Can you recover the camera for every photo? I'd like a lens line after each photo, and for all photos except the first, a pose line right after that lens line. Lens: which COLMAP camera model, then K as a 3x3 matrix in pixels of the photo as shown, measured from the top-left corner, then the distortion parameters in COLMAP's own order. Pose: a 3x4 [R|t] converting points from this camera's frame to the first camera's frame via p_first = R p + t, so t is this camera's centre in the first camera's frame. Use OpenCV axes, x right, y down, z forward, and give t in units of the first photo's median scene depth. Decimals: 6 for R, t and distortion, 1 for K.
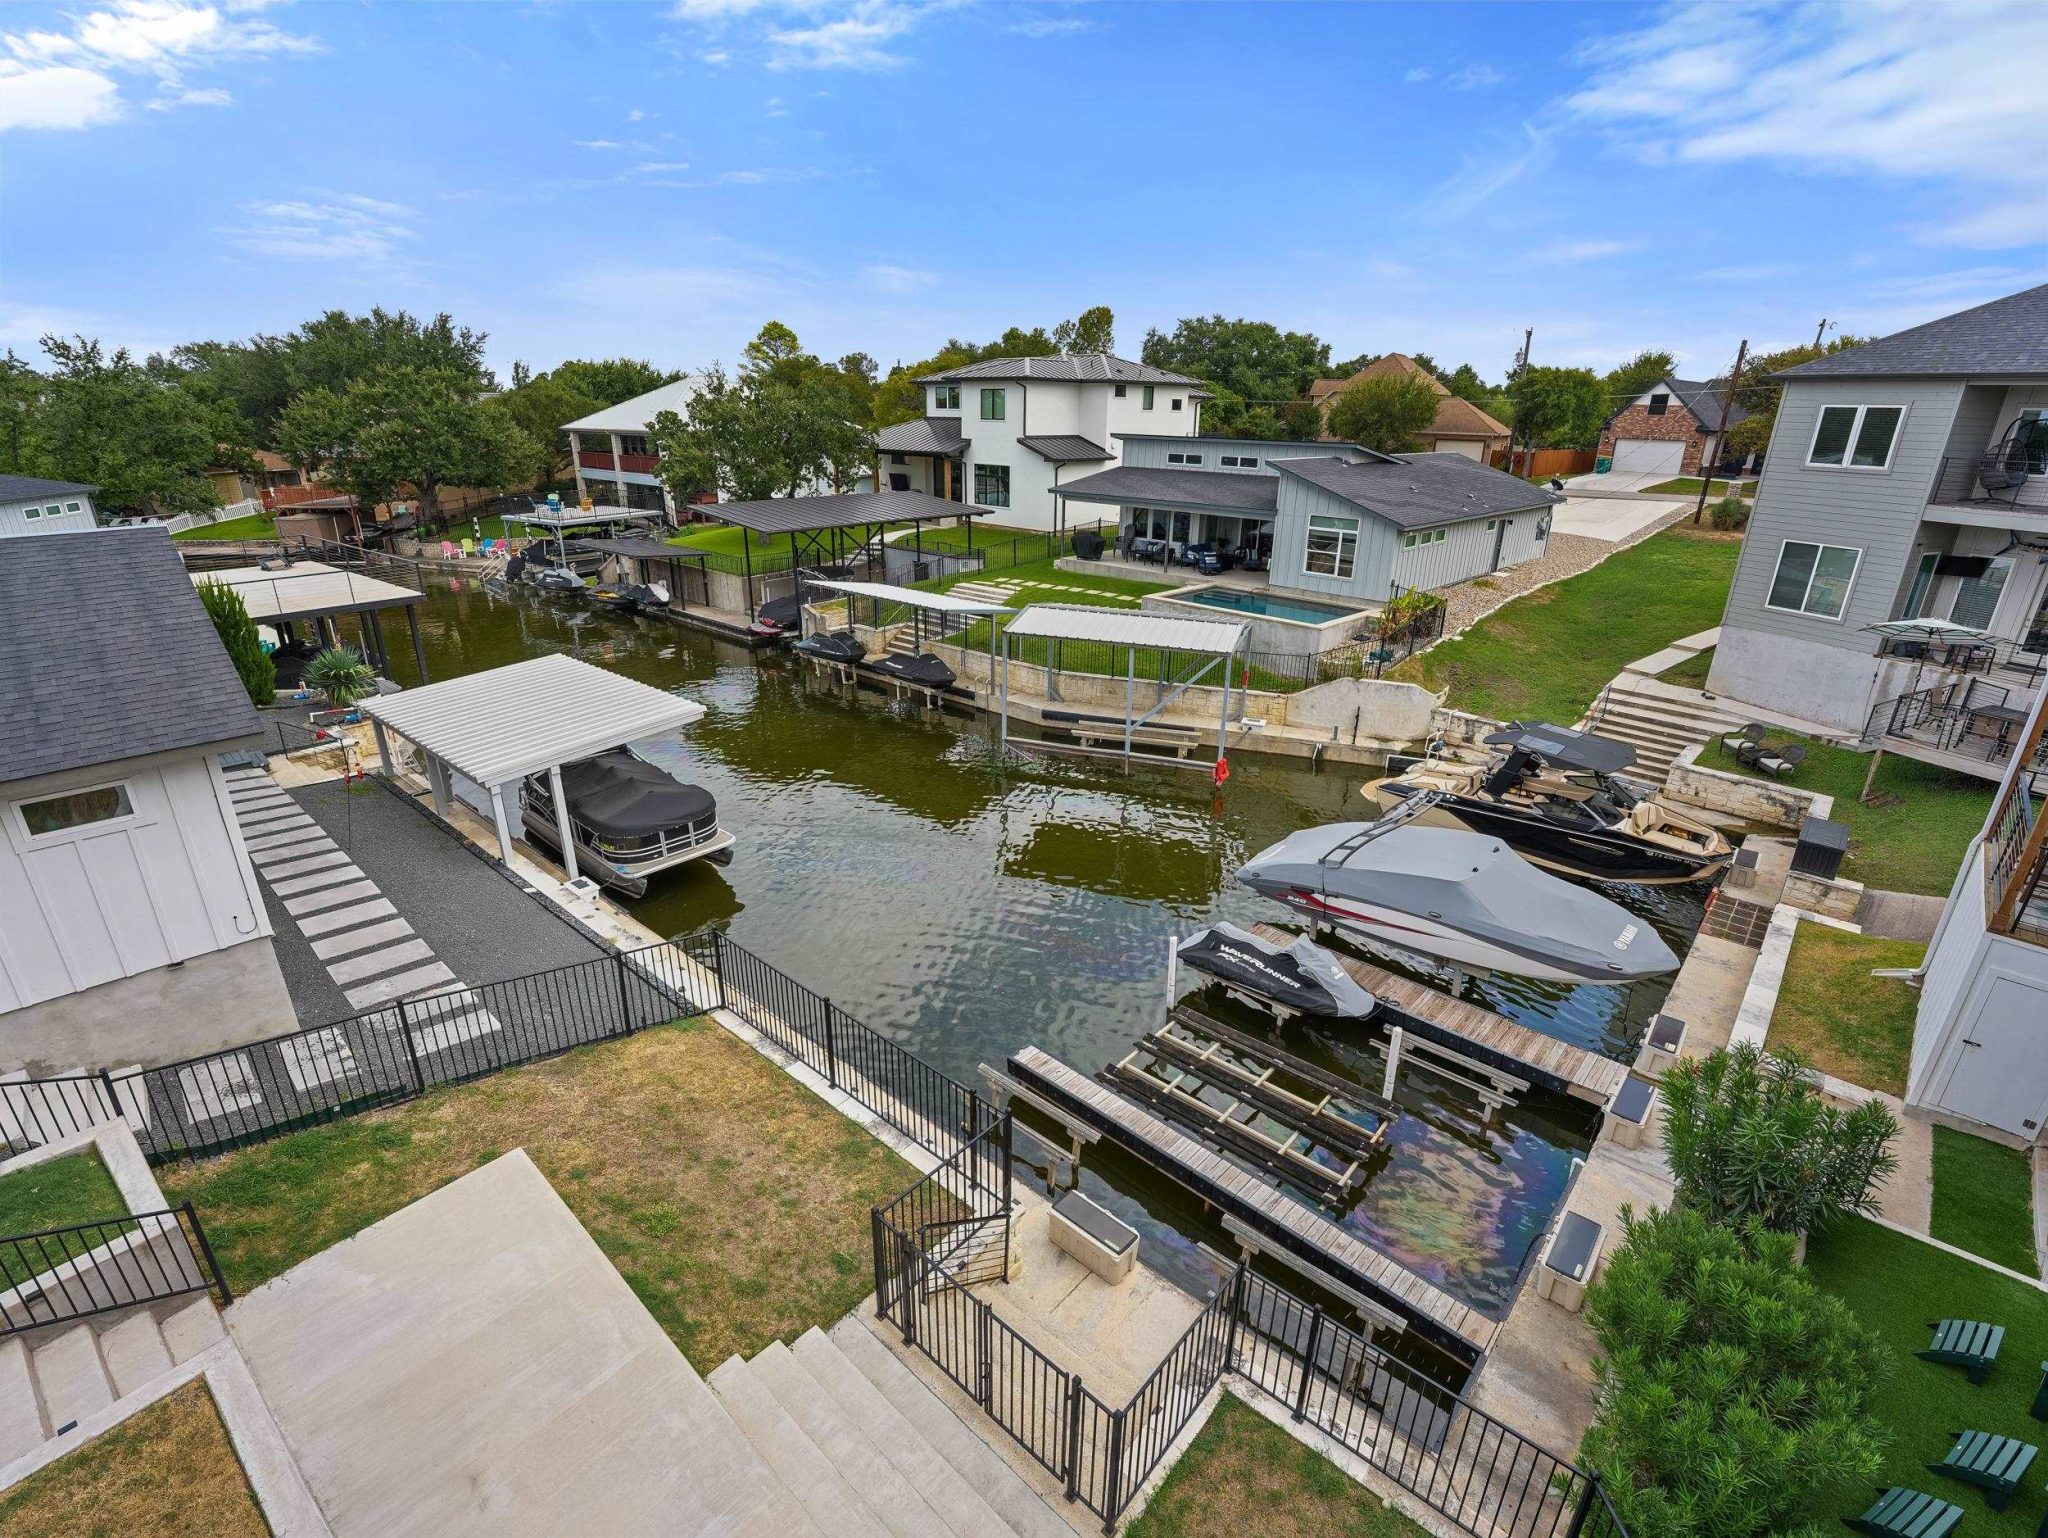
lens RADIAL K [[967.5, 0, 1016.8], [0, 967.5, 788.3], [0, 0, 1]] dist [-0.023102, 0.000857]
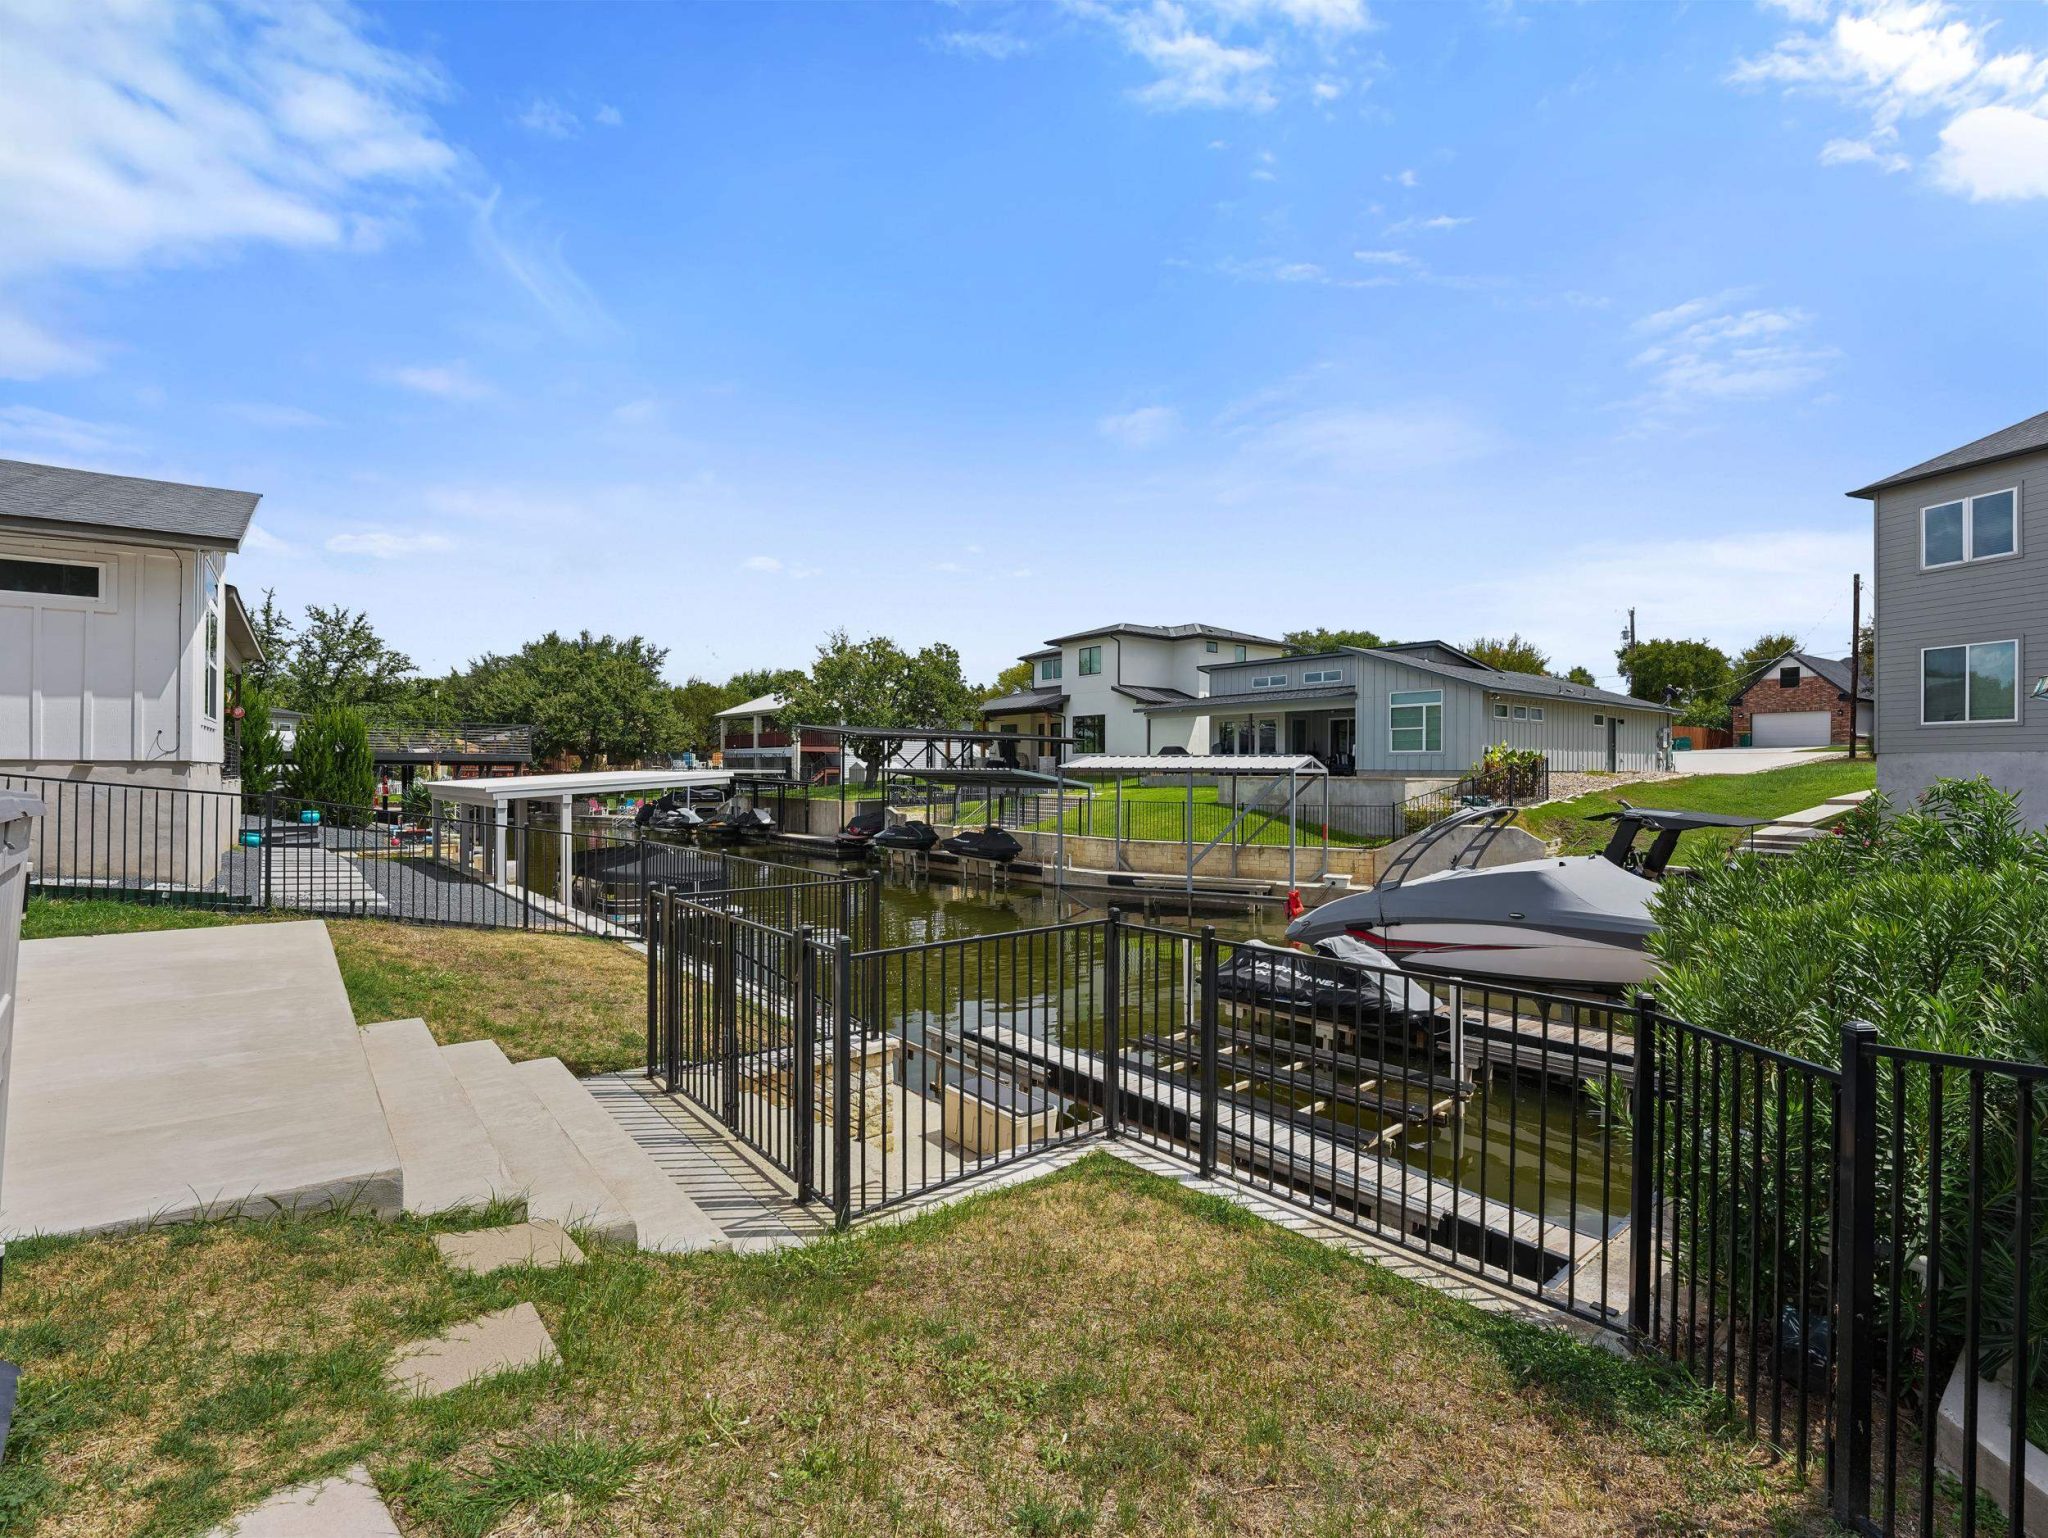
lens RADIAL K [[967.5, 0, 1016.8], [0, 967.5, 788.3], [0, 0, 1]] dist [-0.023102, 0.000857]
pose [[0.989062, -0.004626, -0.147428, 0.051072], [-0.050465, 0.928575, -0.367697, 0.126513], [0.138599, 0.371115, 0.918185, 0.060173]]
